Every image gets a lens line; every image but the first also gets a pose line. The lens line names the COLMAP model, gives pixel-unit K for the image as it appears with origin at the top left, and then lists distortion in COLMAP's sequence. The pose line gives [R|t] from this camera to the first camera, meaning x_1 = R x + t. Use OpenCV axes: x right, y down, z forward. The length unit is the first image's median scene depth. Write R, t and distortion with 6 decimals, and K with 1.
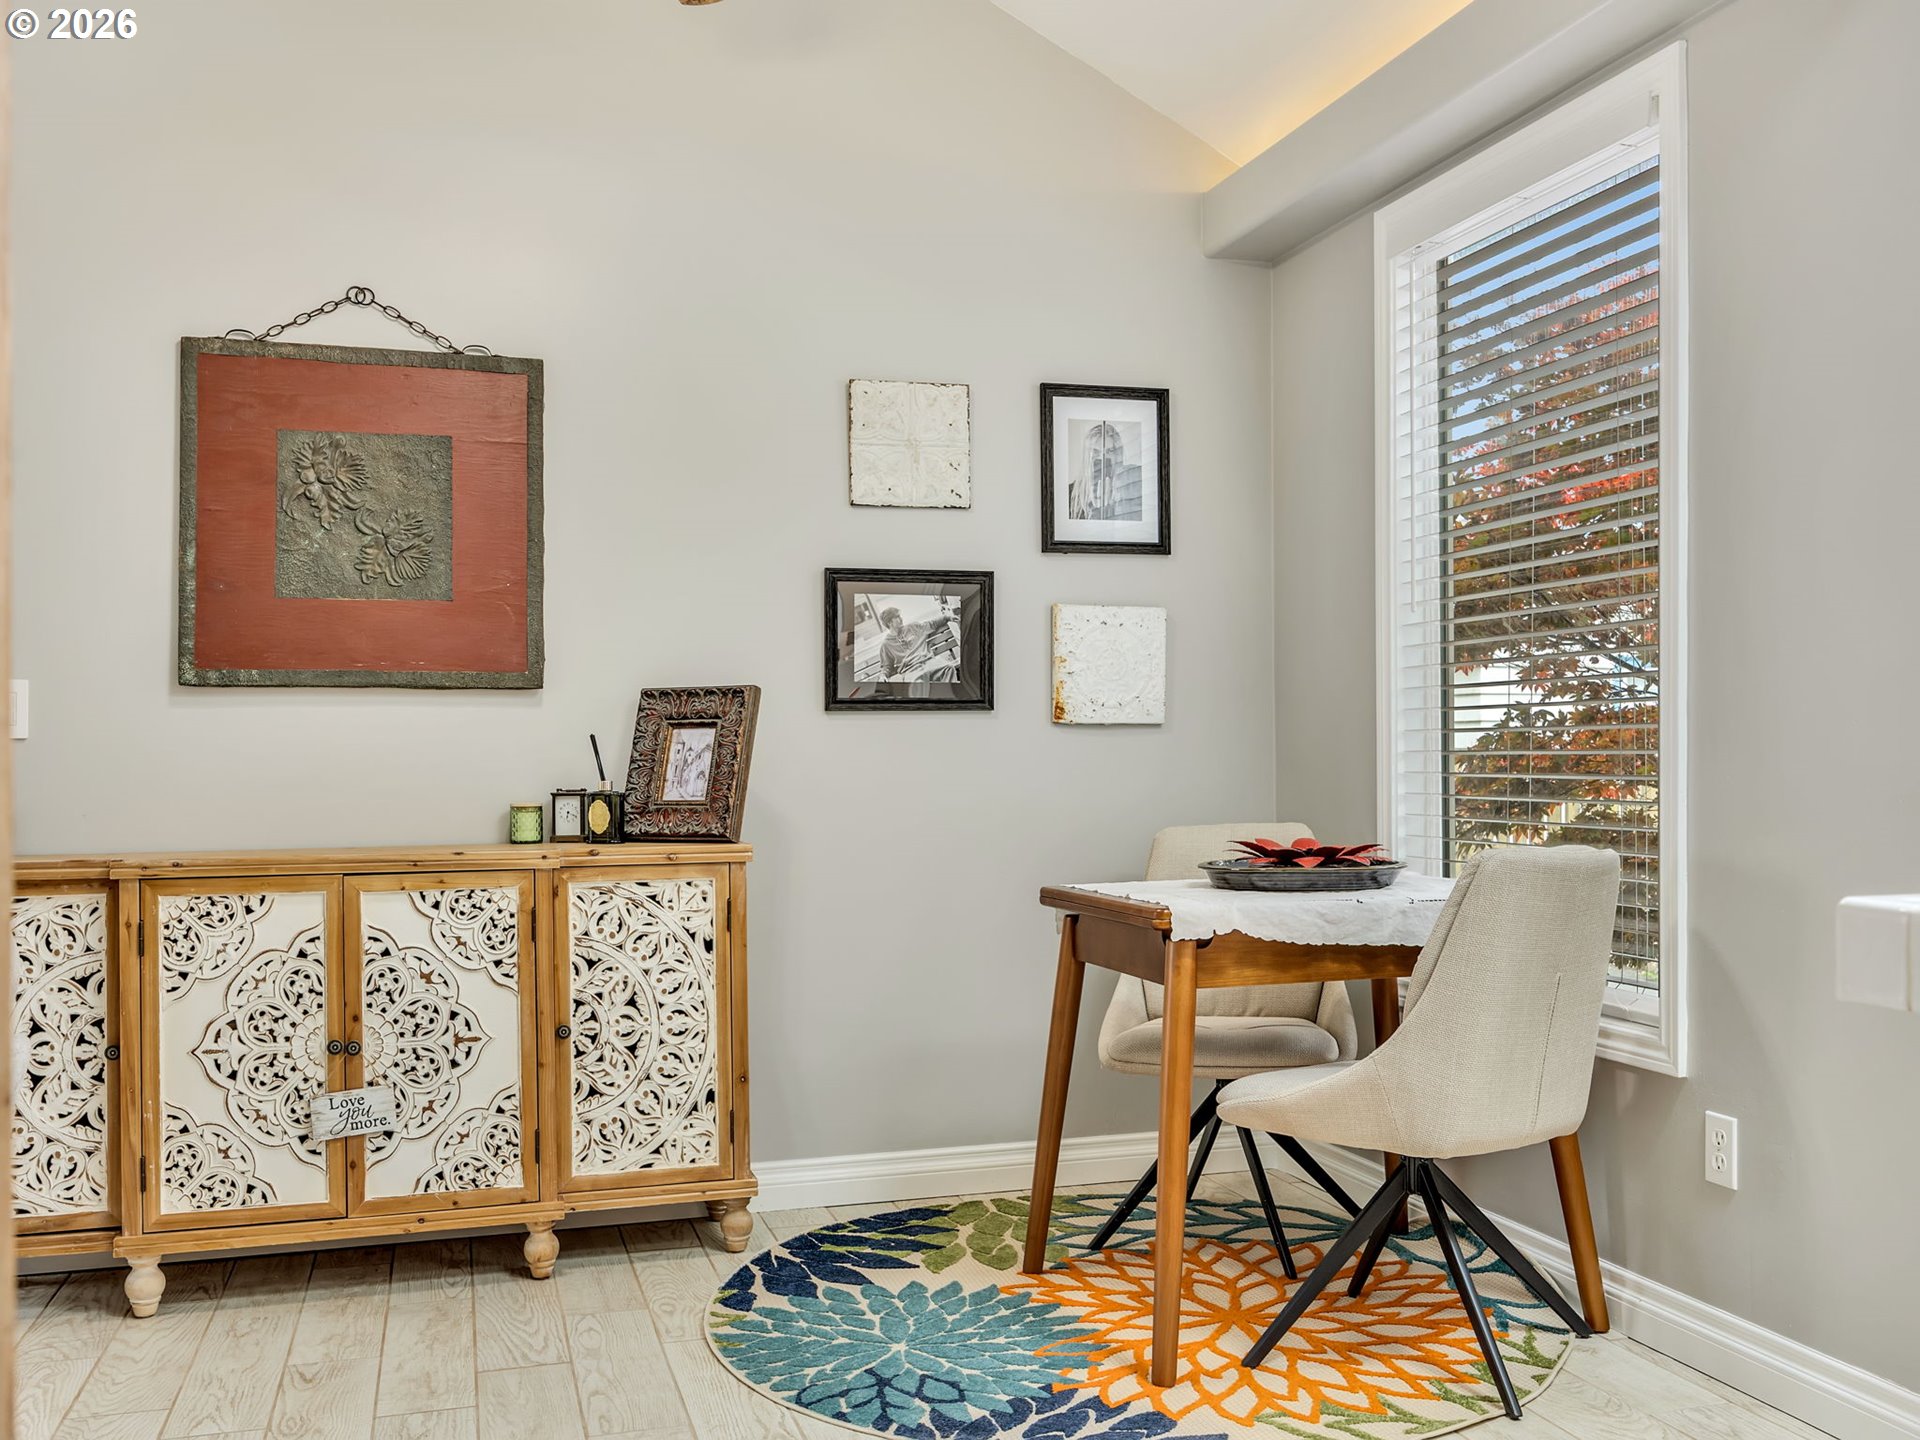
lens RADIAL K [[1767.9, 0, 960.0], [0, 1767.9, 720.0], [0, 0, 1]] dist [0.006934, 0.007662]
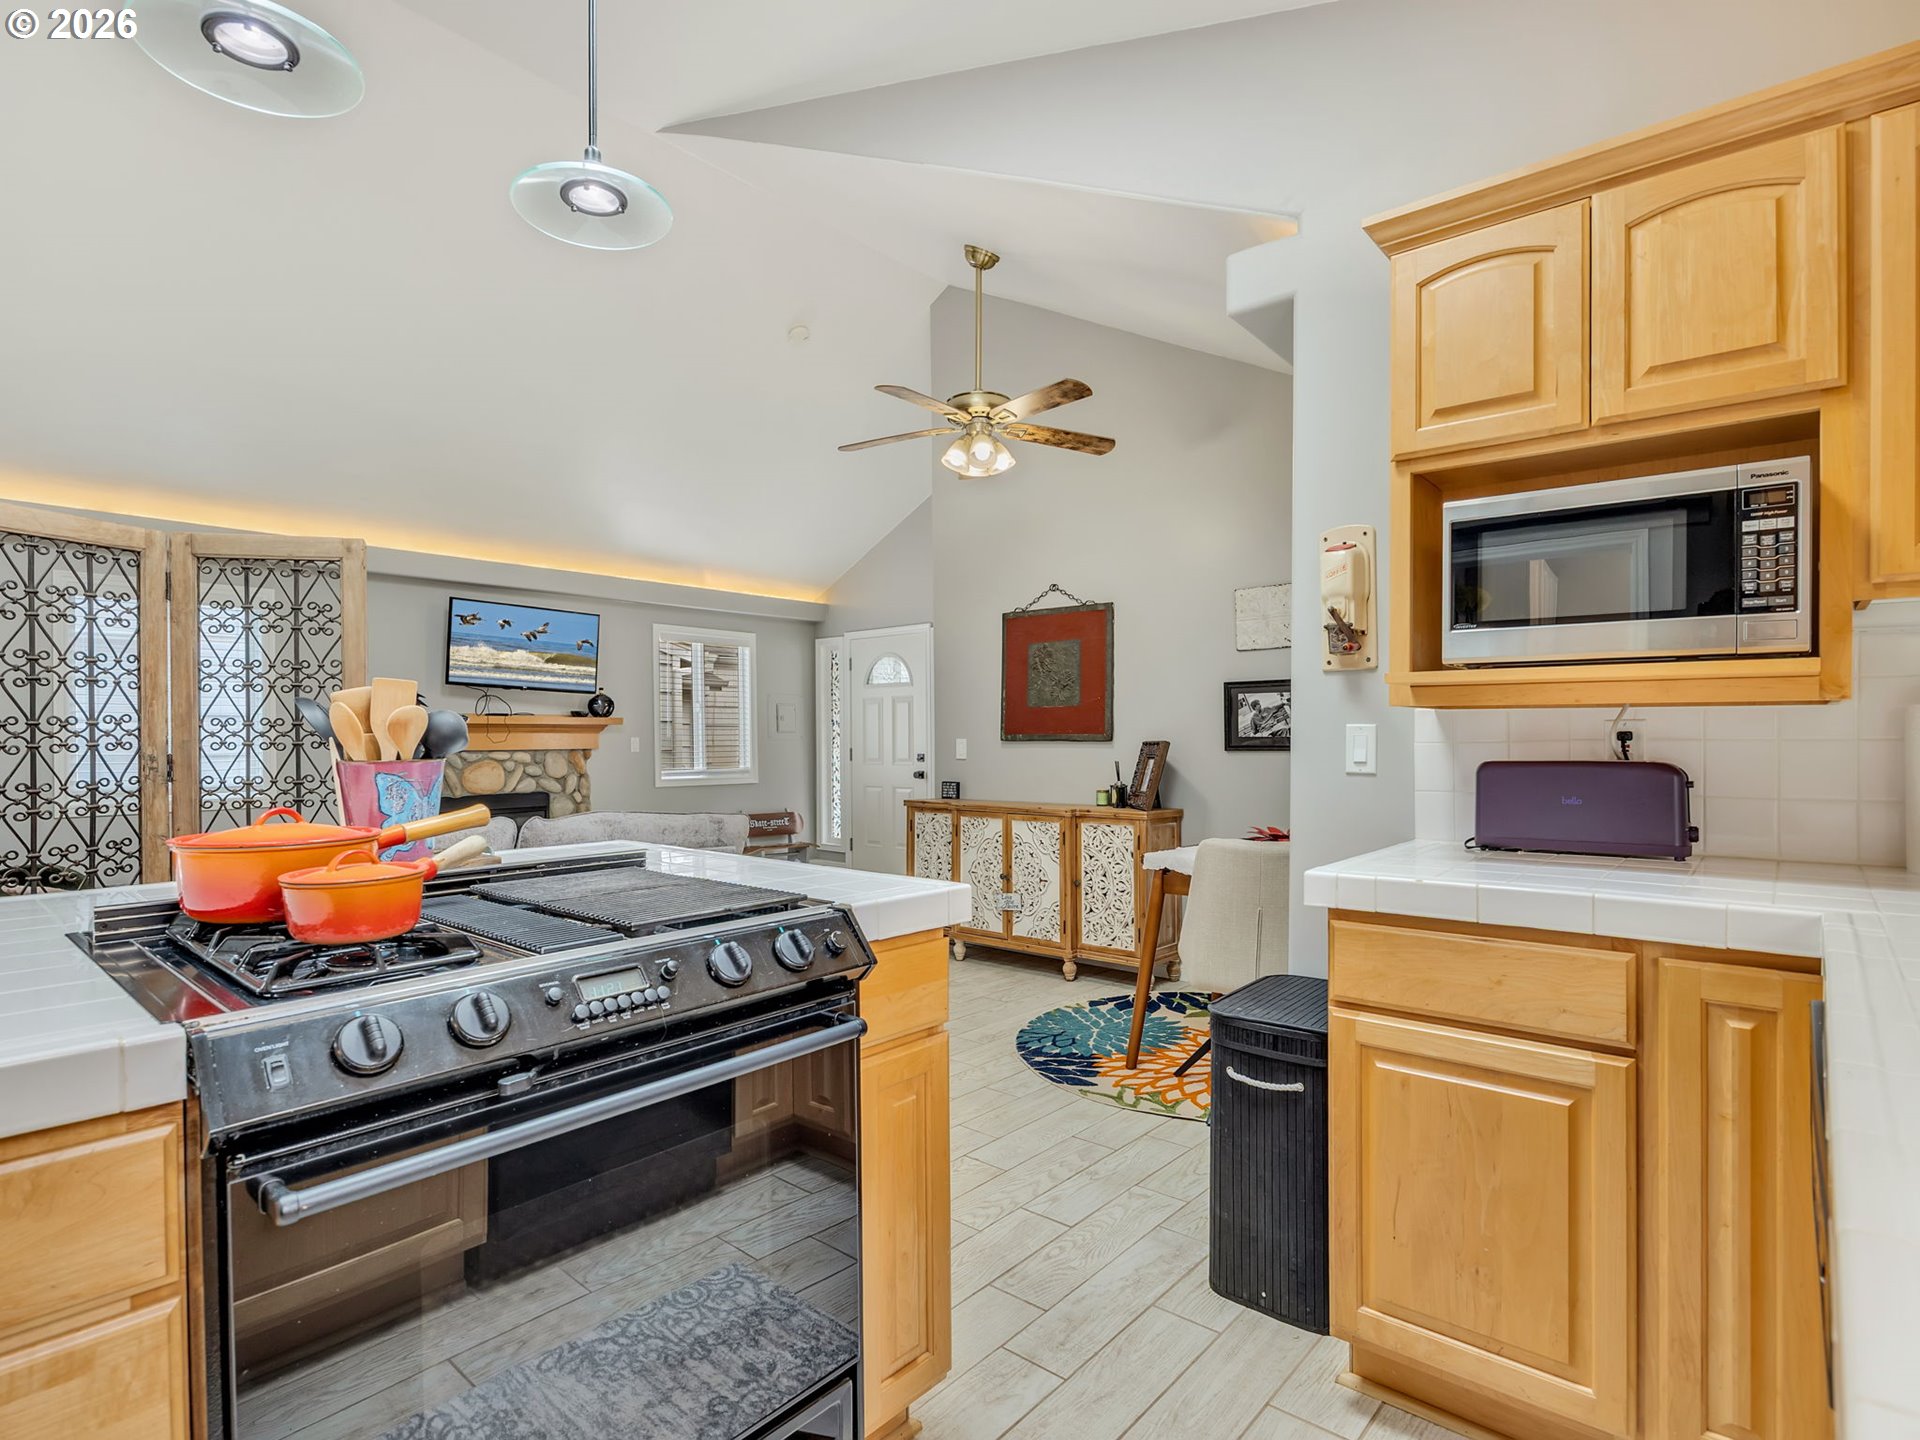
lens RADIAL K [[974.8, 0, 968.4], [0, 974.8, 720.8], [0, 0, 1]] dist [-0.013663, -0.000089]
pose [[0.538918, -0.012464, -0.842266, 0.812647], [0.012387, 0.999900, -0.006871, -0.040644], [0.842267, -0.006730, 0.539018, 0.140097]]
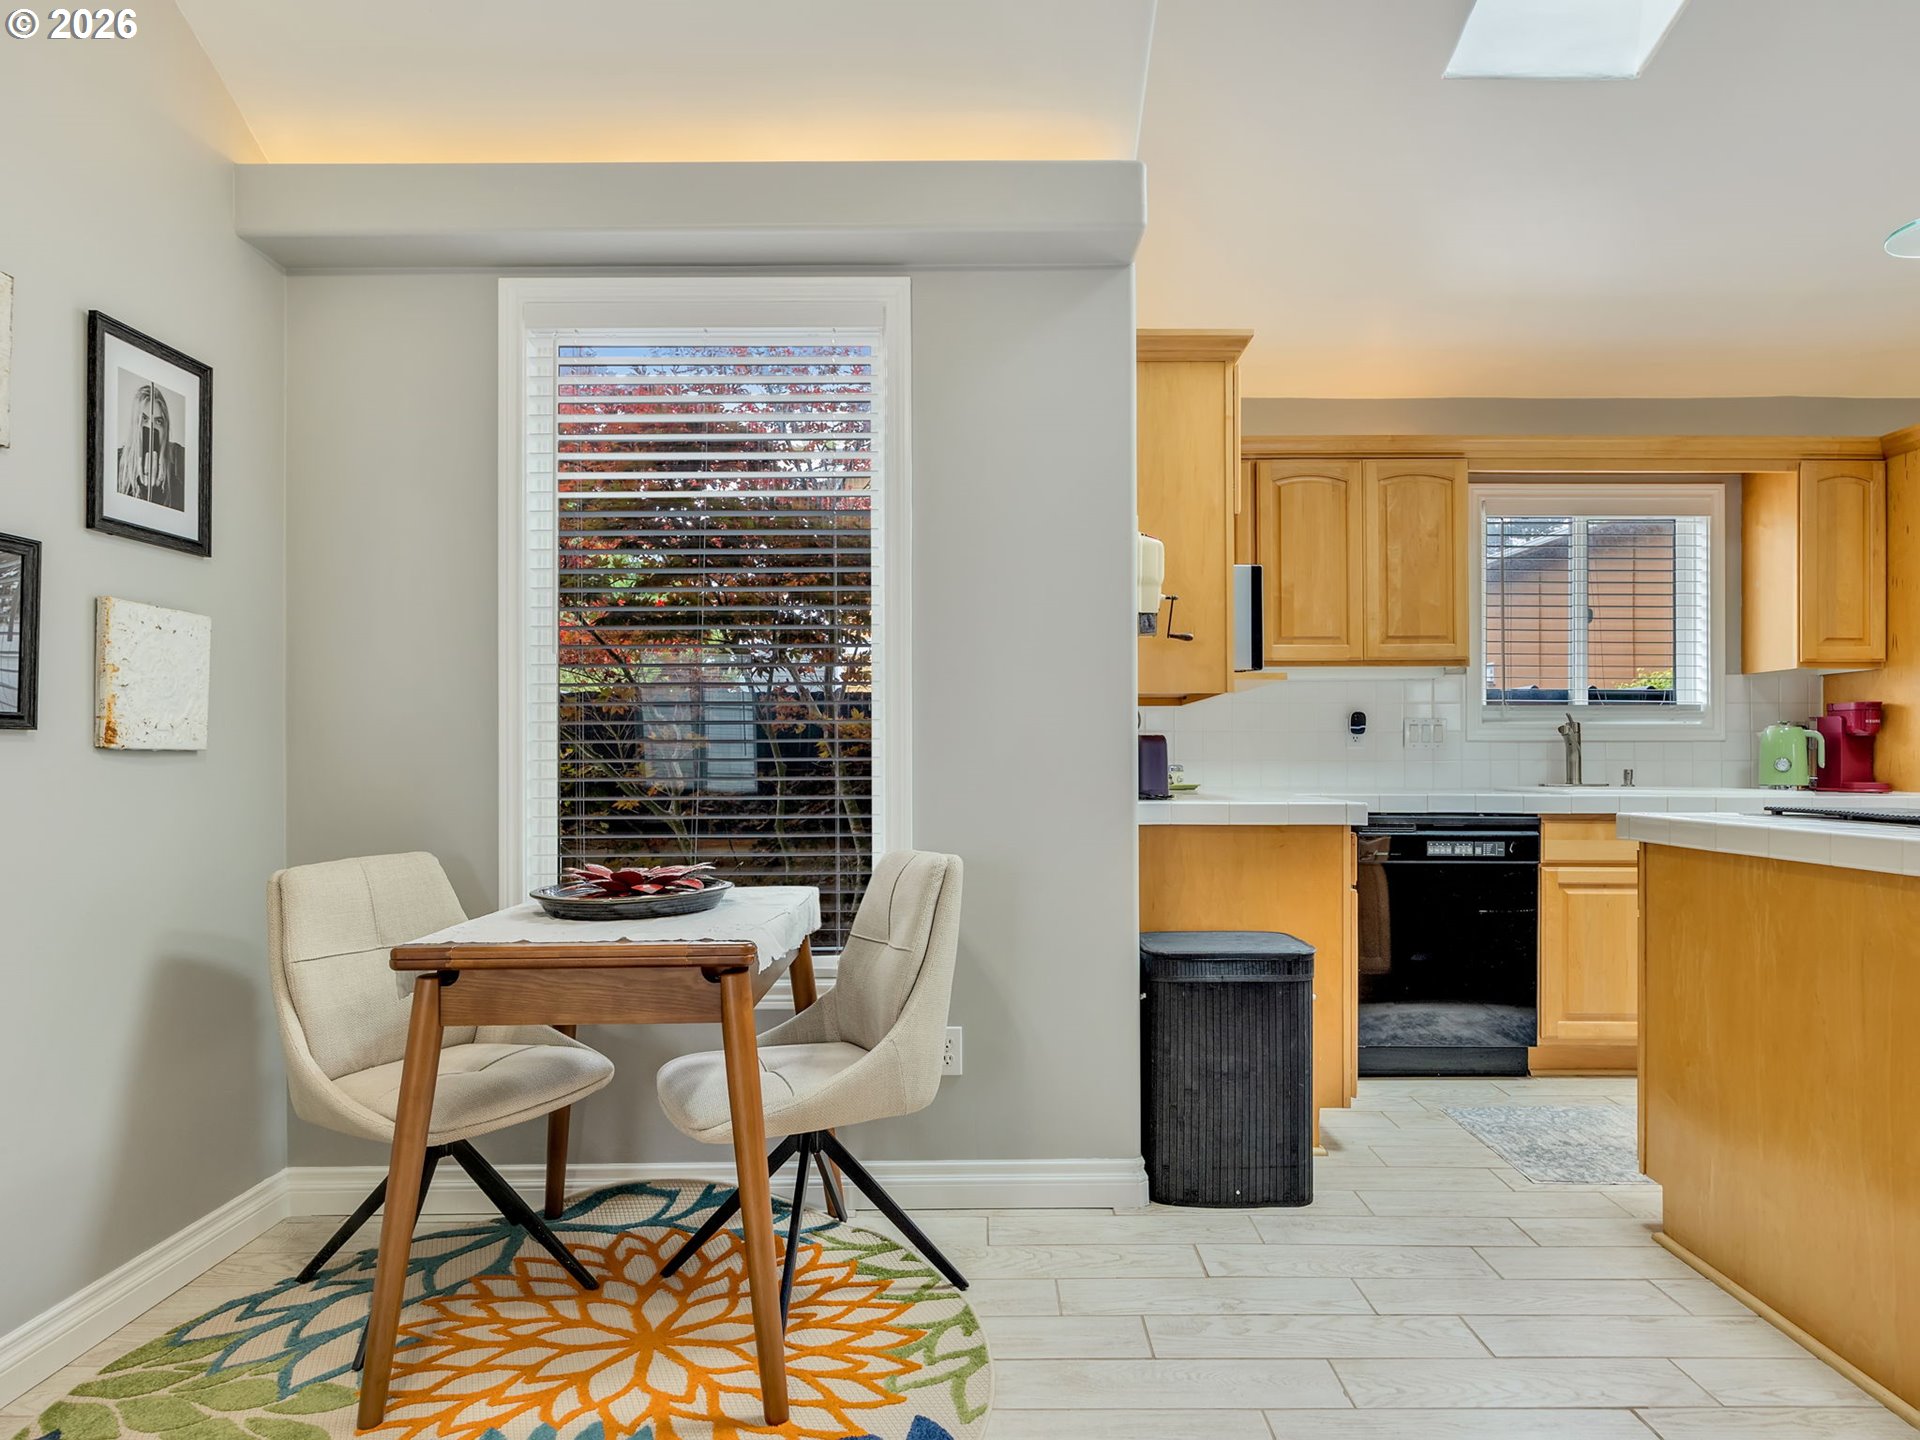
lens RADIAL K [[1157.1, 0, 965.4], [0, 1157.1, 749.2], [0, 0, 1]] dist [0.002414, -0.002887]
pose [[0.288625, 0.012246, 0.957364, -0.378540], [-0.011971, 0.999886, -0.009181, 0.002728], [-0.957368, -0.008810, 0.288738, 0.561742]]
